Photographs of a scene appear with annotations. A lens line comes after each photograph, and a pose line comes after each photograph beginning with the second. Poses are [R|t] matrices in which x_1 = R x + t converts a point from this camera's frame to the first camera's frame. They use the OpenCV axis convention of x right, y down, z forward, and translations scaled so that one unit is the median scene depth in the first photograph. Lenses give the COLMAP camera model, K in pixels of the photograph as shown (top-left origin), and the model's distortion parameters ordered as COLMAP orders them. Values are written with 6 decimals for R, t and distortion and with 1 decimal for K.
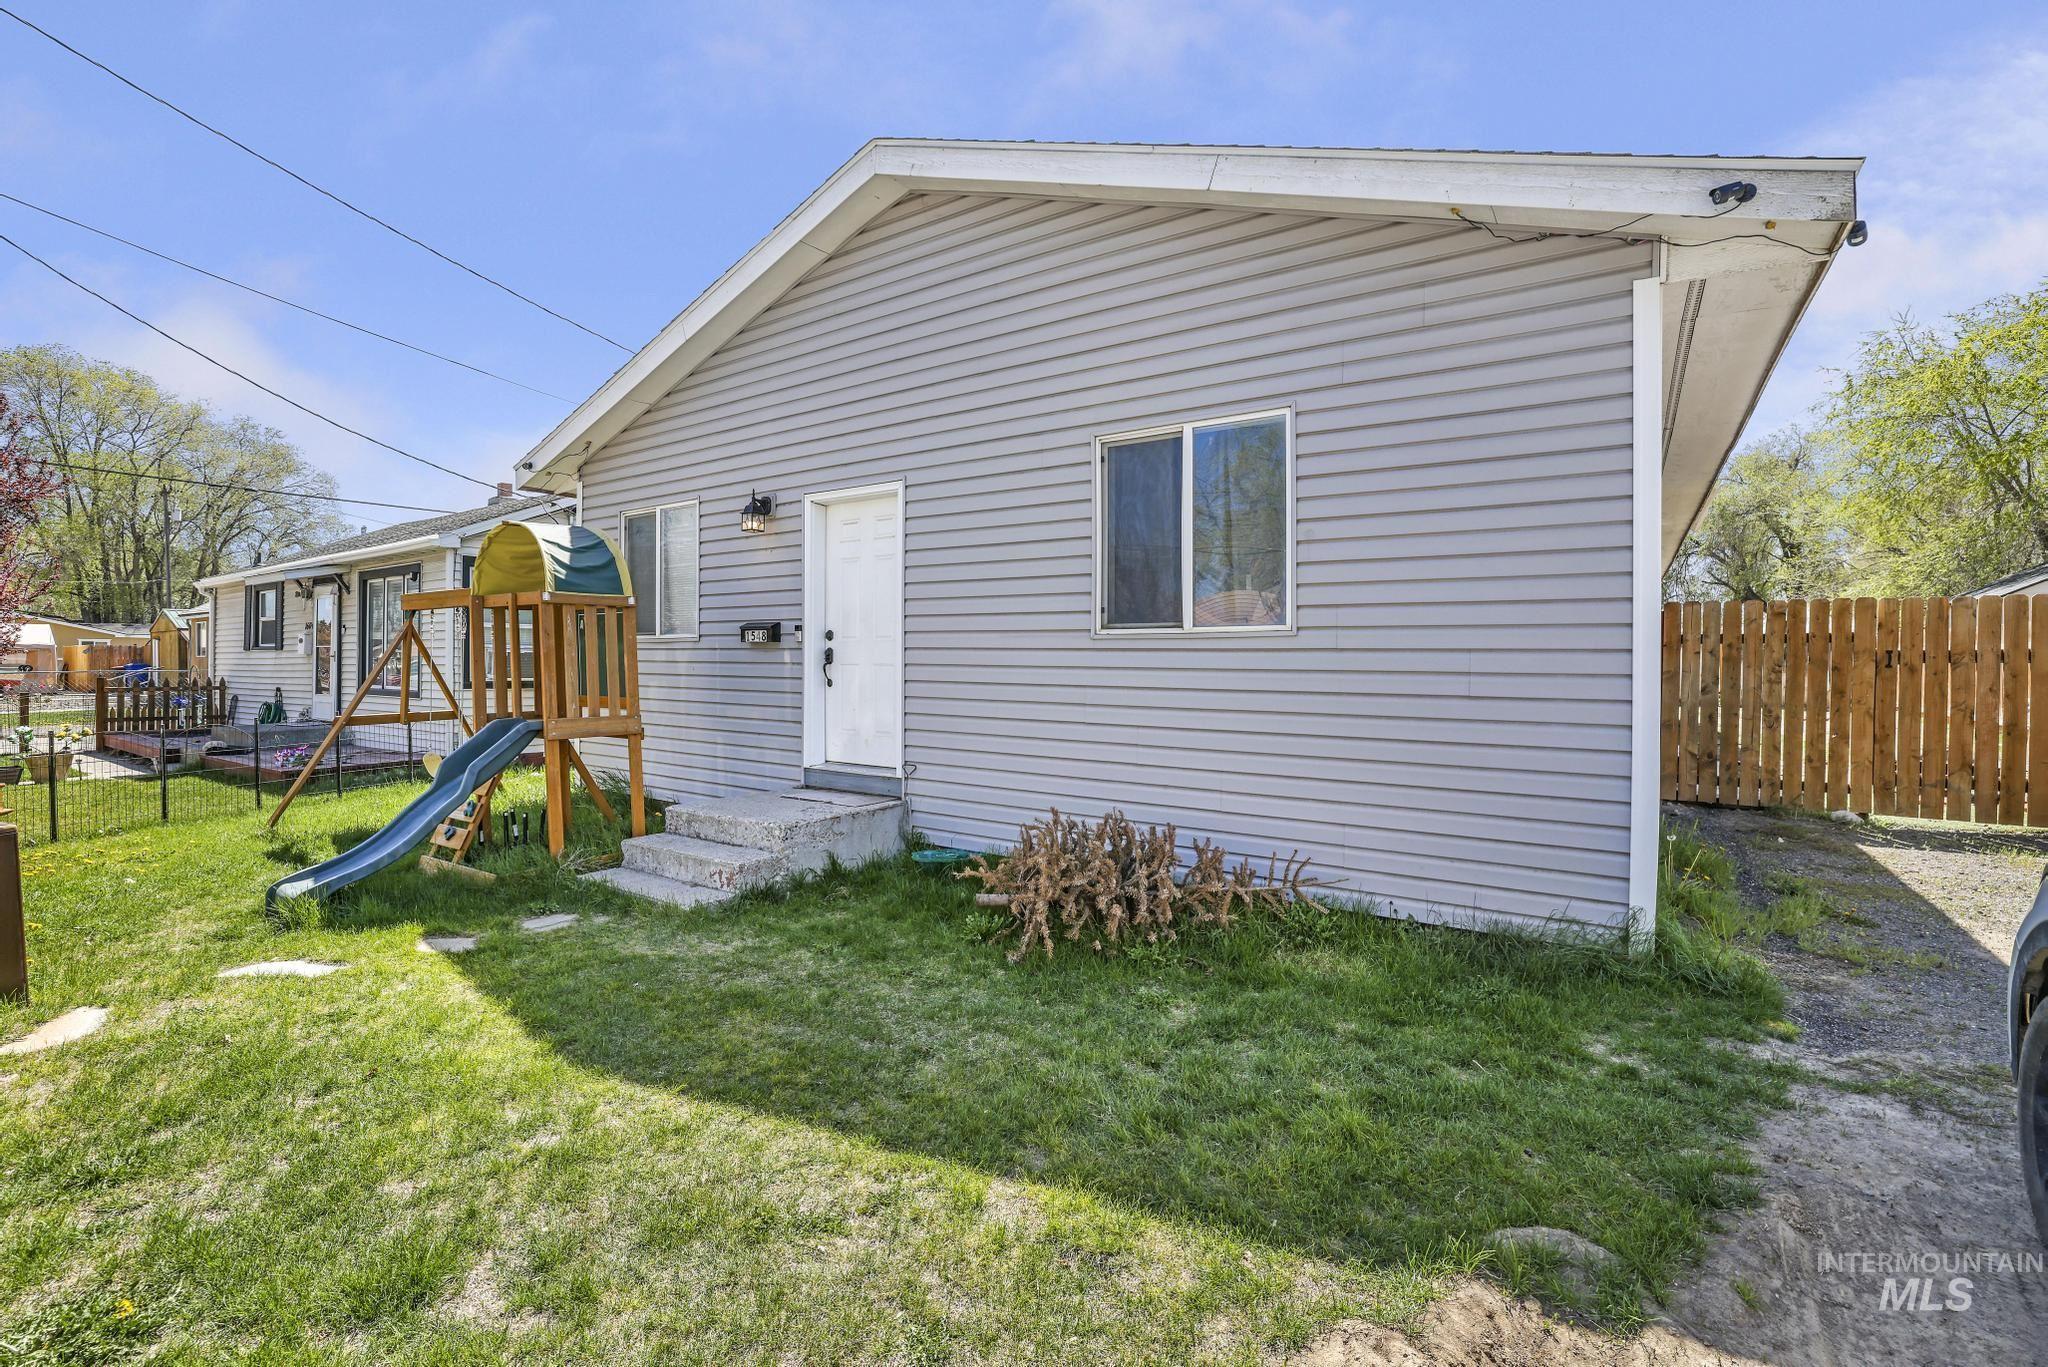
lens RADIAL K [[901.3, 0, 1024.6], [0, 901.3, 670.9], [0, 0, 1]] dist [-0.004738, -0.000138]
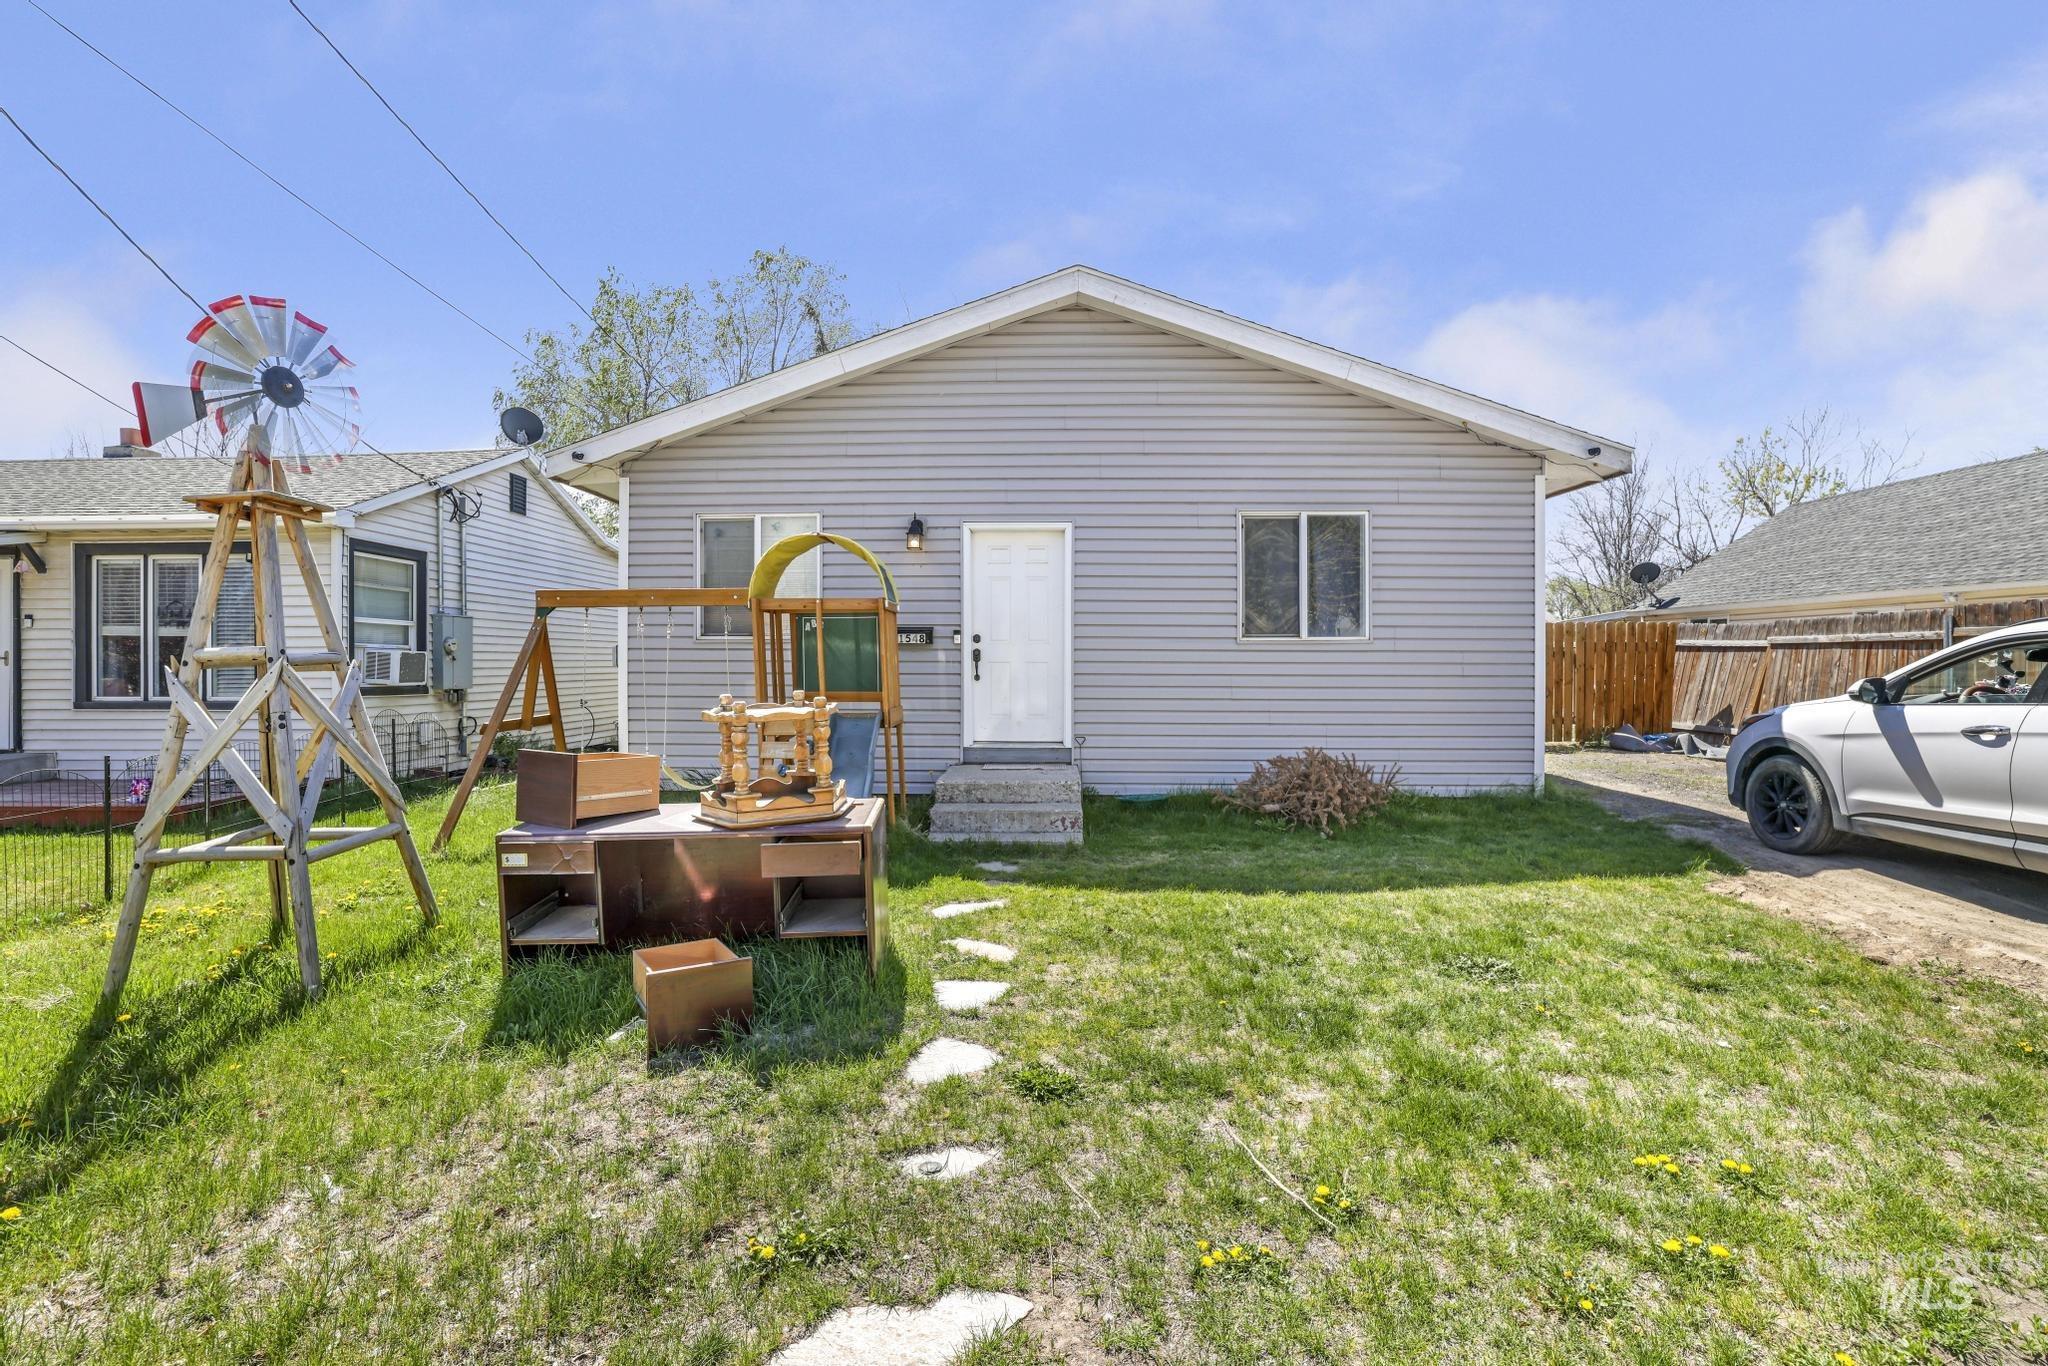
lens RADIAL K [[901.3, 0, 1011.9], [0, 901.3, 674.8], [0, 0, 1]] dist [-0.004738, -0.000138]
pose [[0.839598, -0.014877, 0.543005, -0.928278], [0.010953, 0.999885, 0.010458, -0.002780], [-0.543098, -0.002833, 0.839664, -0.060580]]
